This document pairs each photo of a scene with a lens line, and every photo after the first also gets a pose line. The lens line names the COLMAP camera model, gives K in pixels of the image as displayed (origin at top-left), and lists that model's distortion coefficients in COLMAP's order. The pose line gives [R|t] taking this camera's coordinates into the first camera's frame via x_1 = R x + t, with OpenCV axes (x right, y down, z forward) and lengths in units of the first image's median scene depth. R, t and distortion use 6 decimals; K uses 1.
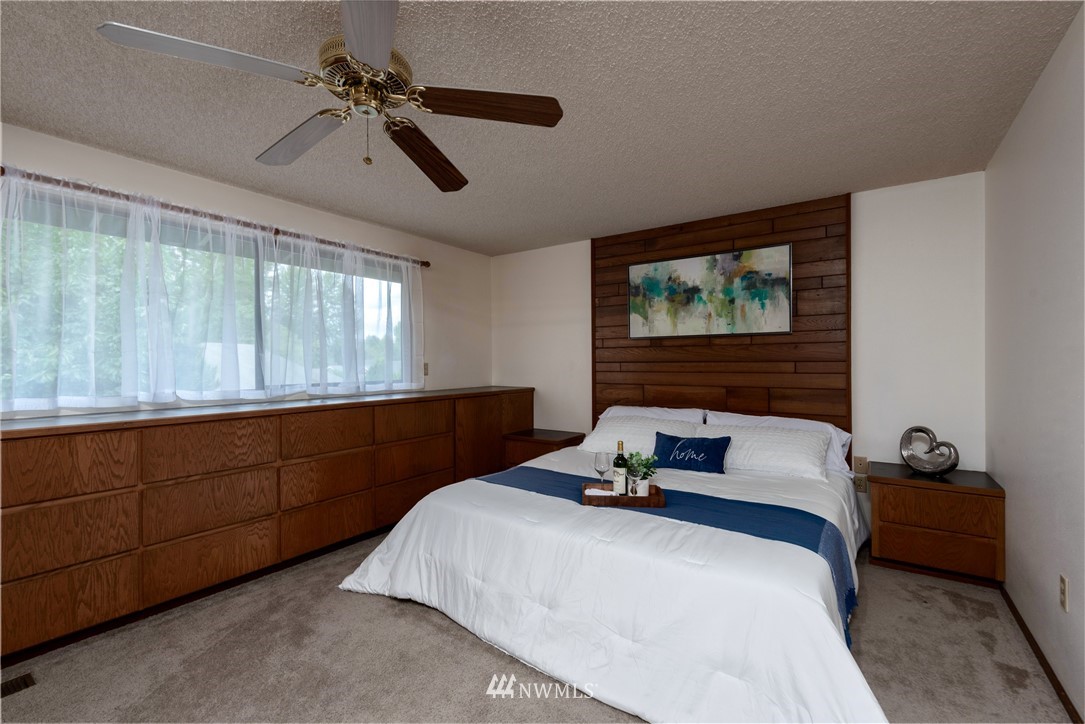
lens RADIAL K [[470.6, 0, 543.9], [0, 470.6, 363.1], [0, 0, 1]] dist [0.005347, -0.002114]
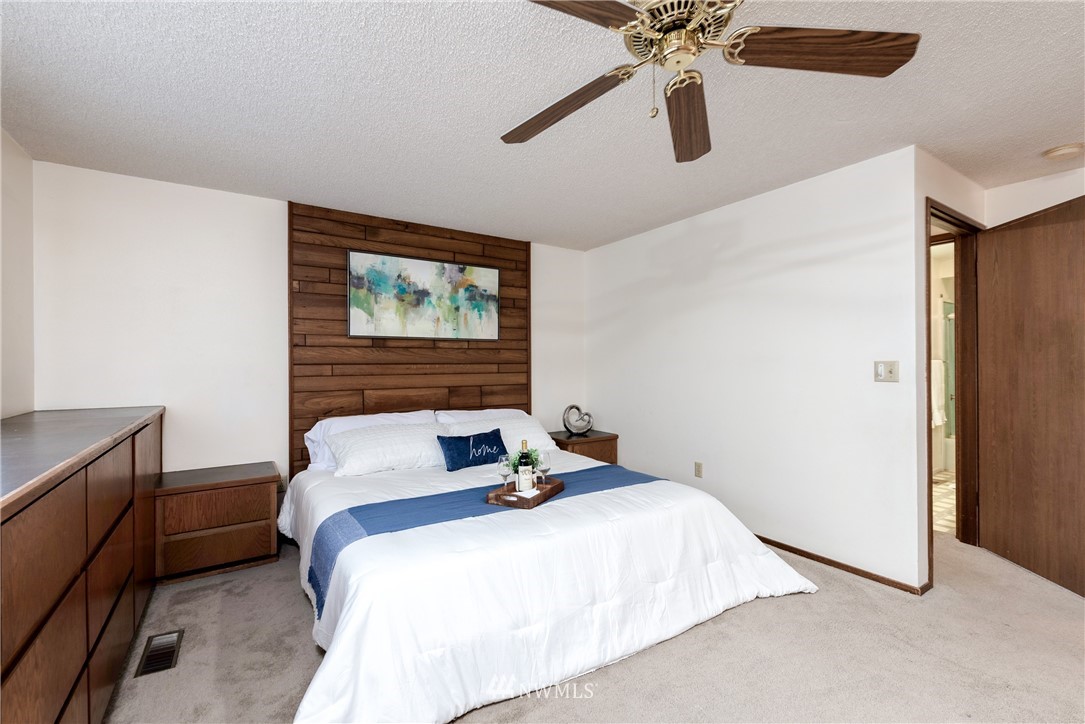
lens RADIAL K [[470.6, 0, 546.6], [0, 470.6, 361.0], [0, 0, 1]] dist [0.005347, -0.002114]
pose [[0.352681, 0.008297, 0.935707, -0.545061], [0.004550, 0.999934, -0.010581, 0.003203], [-0.935733, 0.007989, 0.352620, 0.410379]]
